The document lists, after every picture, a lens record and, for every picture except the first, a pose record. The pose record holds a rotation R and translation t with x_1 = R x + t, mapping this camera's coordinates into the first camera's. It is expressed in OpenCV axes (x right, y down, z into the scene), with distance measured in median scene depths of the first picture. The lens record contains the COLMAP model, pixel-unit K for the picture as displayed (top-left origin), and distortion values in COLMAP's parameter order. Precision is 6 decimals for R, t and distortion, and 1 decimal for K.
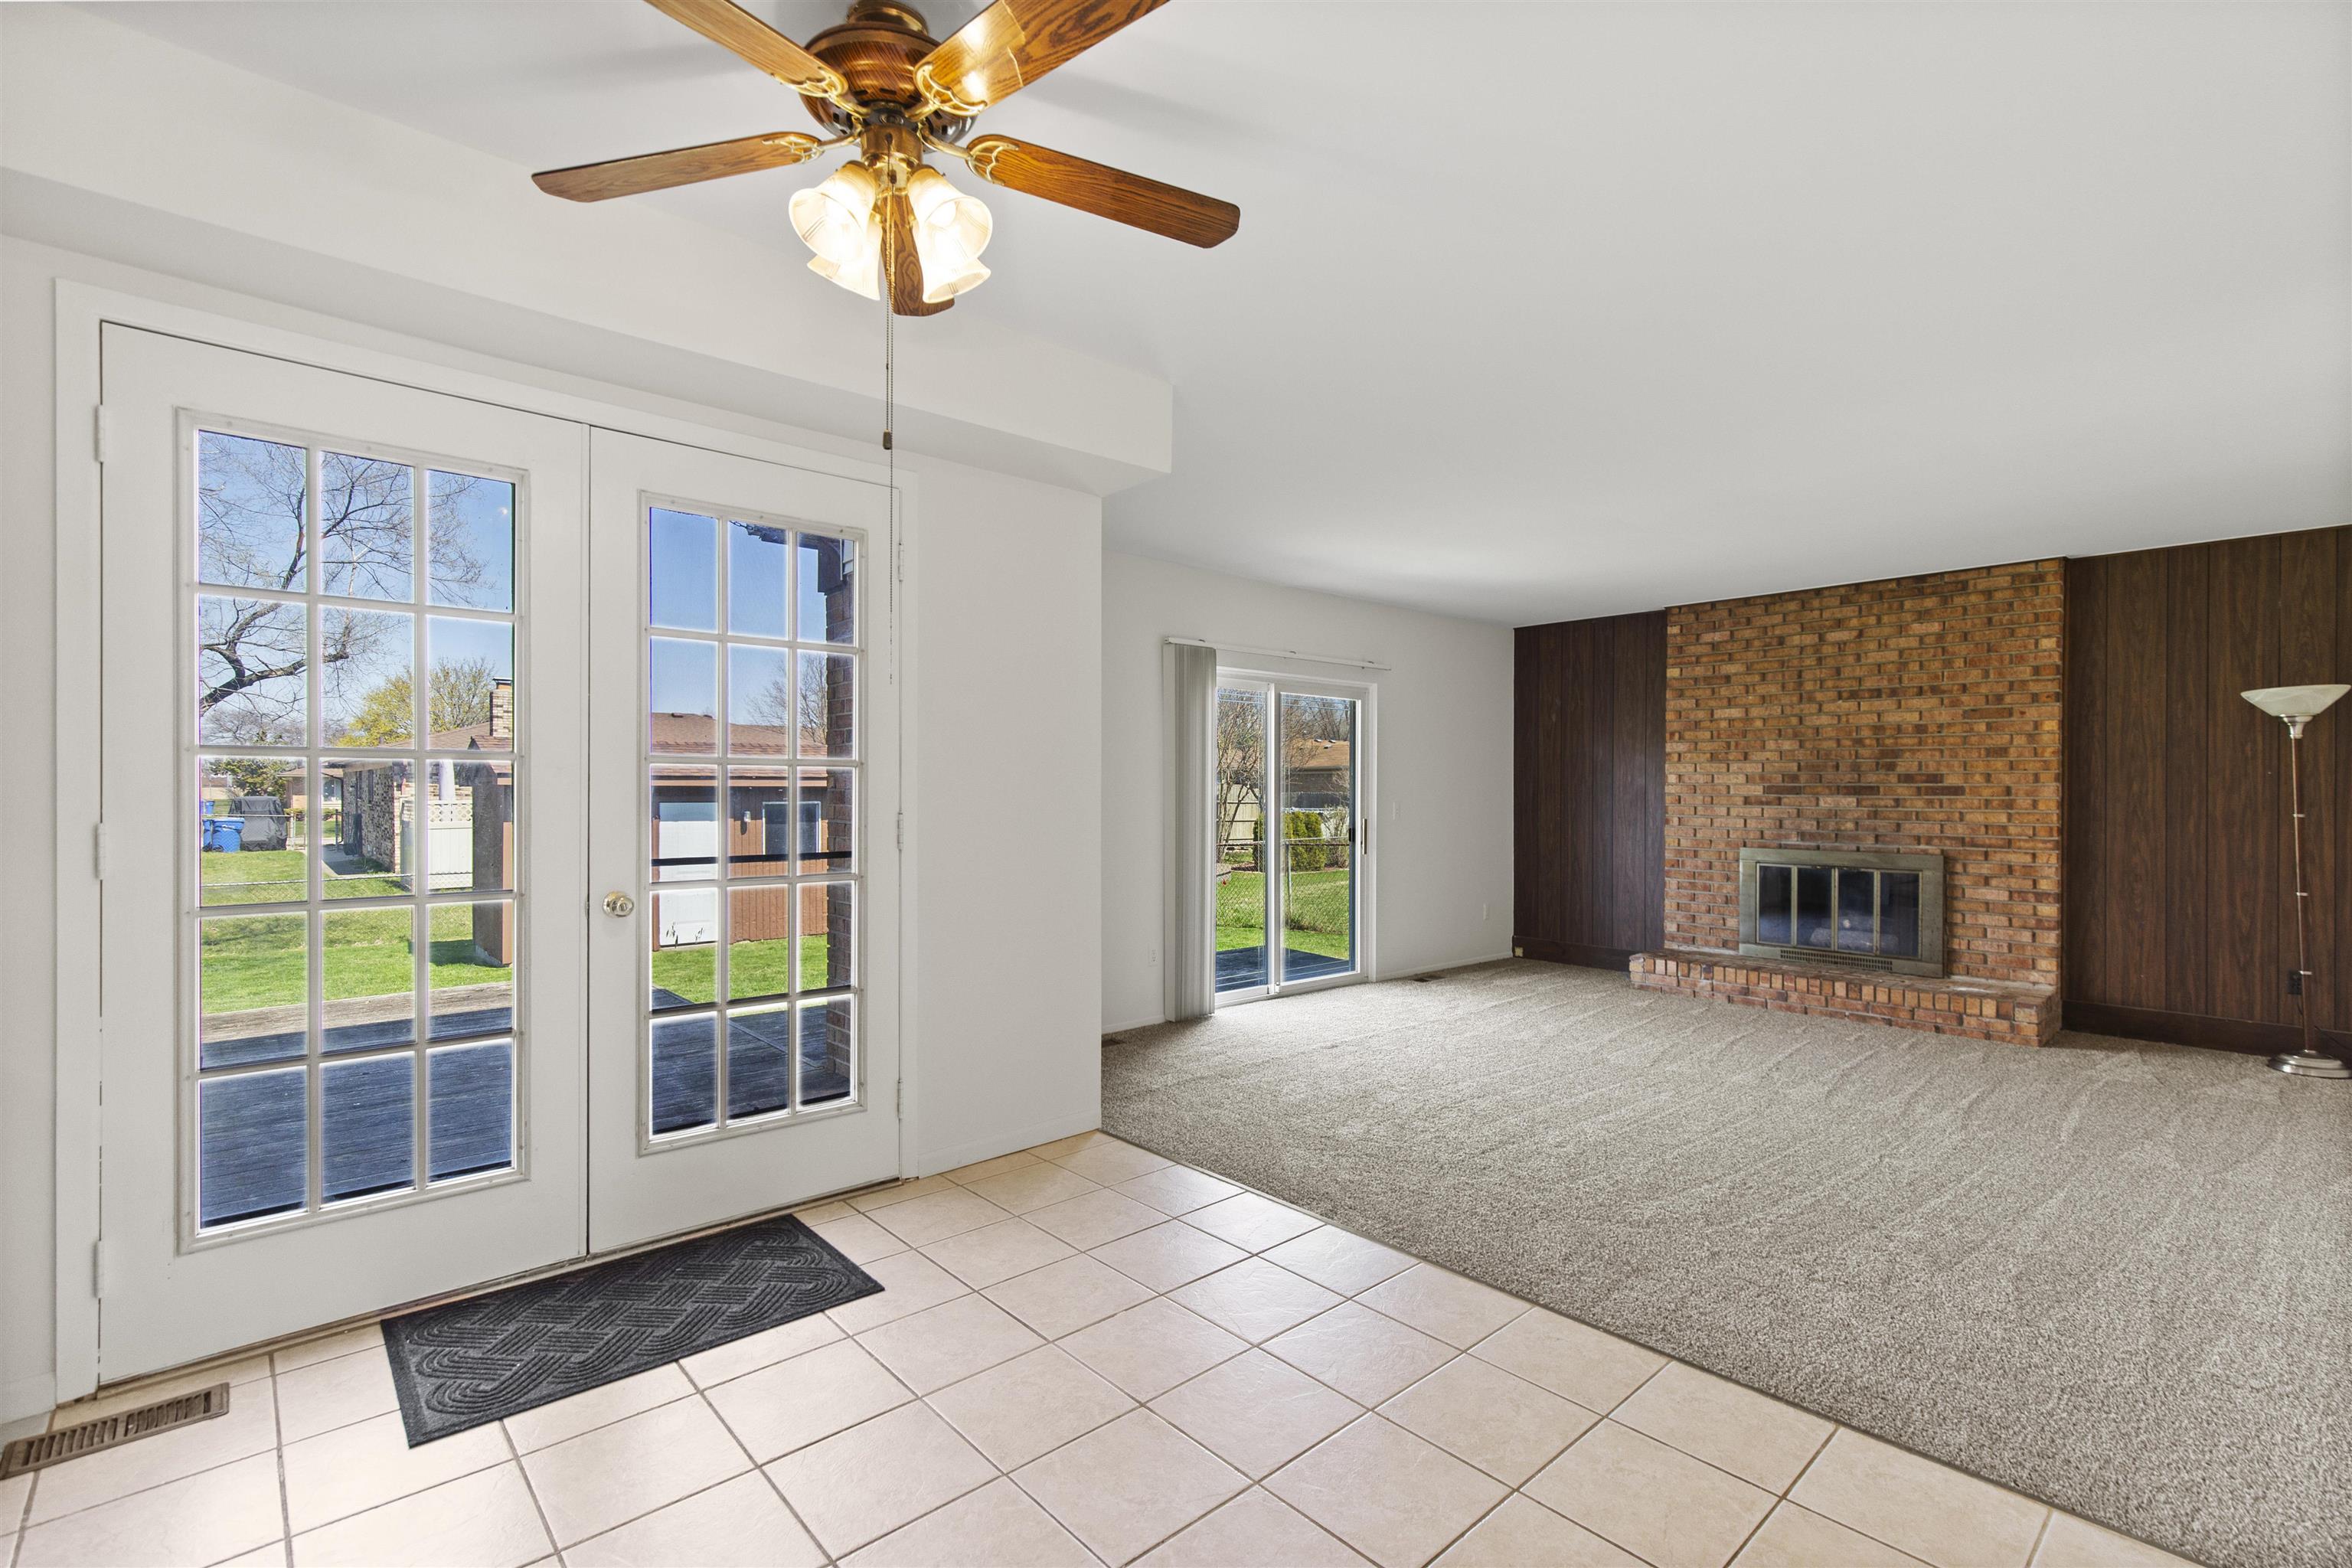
lens RADIAL K [[1058.6, 0, 1185.9], [0, 1058.6, 785.8], [0, 0, 1]] dist [0.004763, -0.000644]
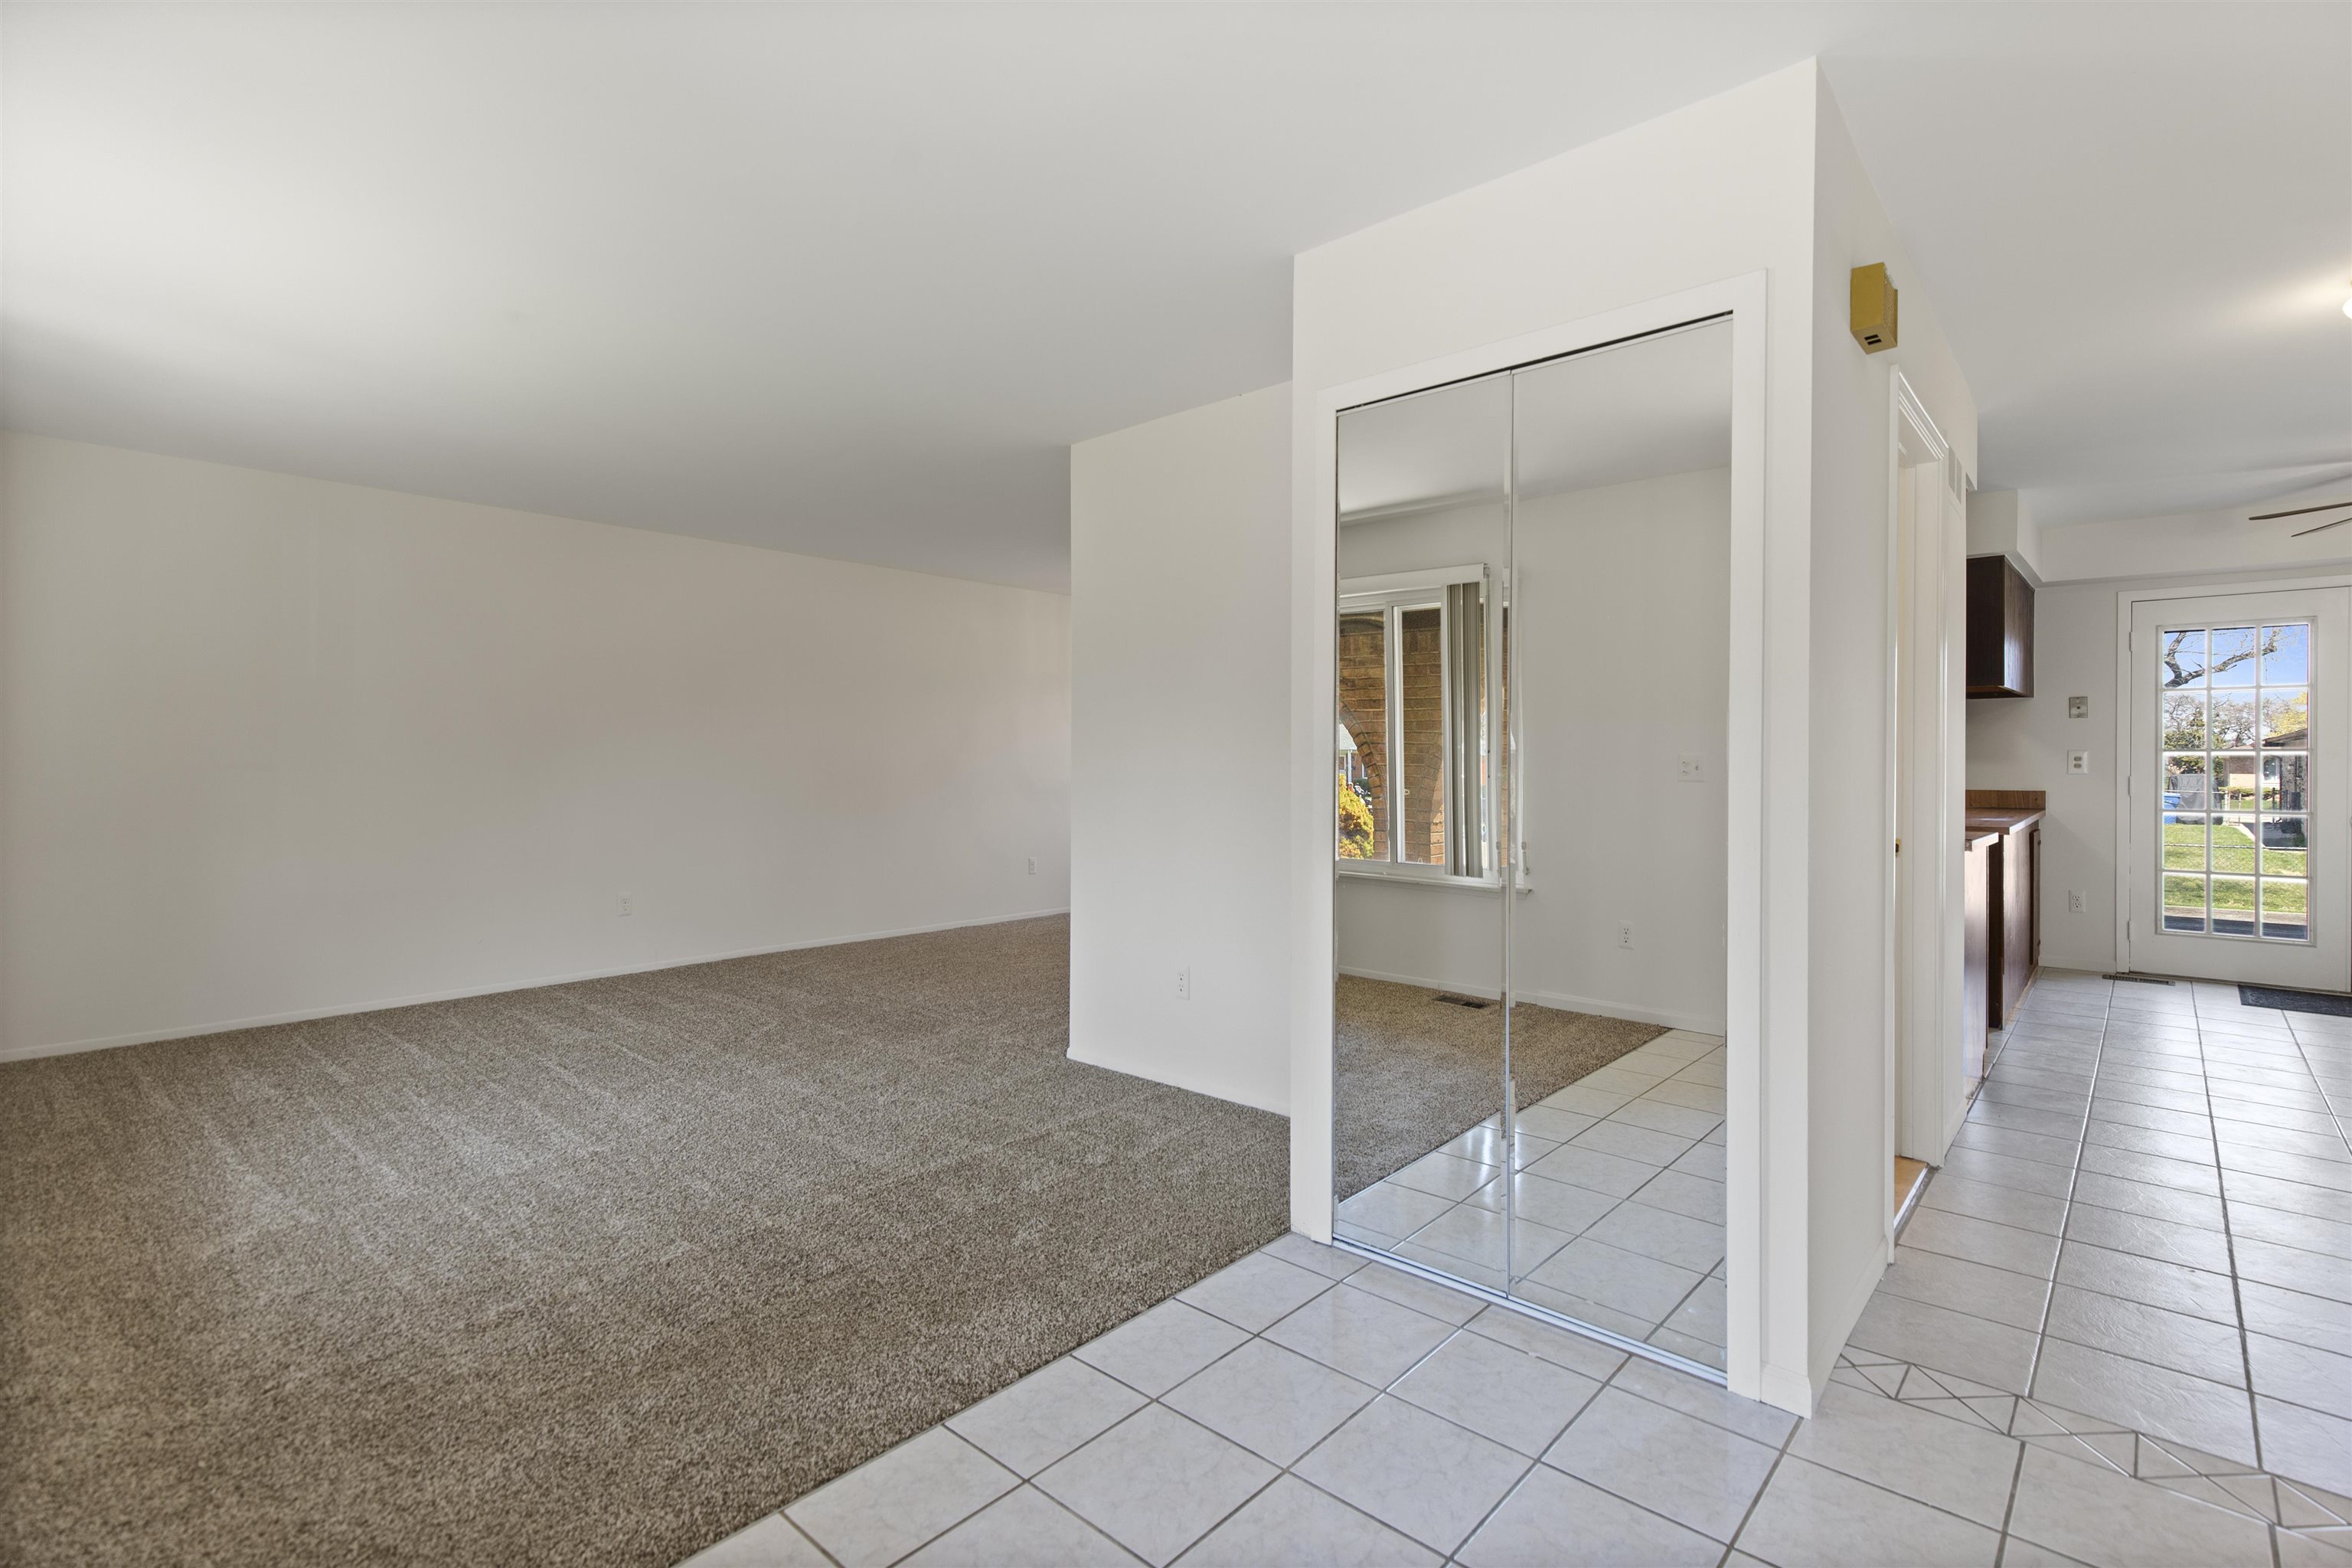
lens RADIAL K [[1058.6, 0, 1180.7], [0, 1058.6, 776.4], [0, 0, 1]] dist [0.004763, -0.000644]
pose [[0.090788, 0.006524, -0.995849, 0.554996], [0.005155, 0.999962, 0.007021, -0.007238], [0.995857, -0.005771, 0.090751, -0.630230]]
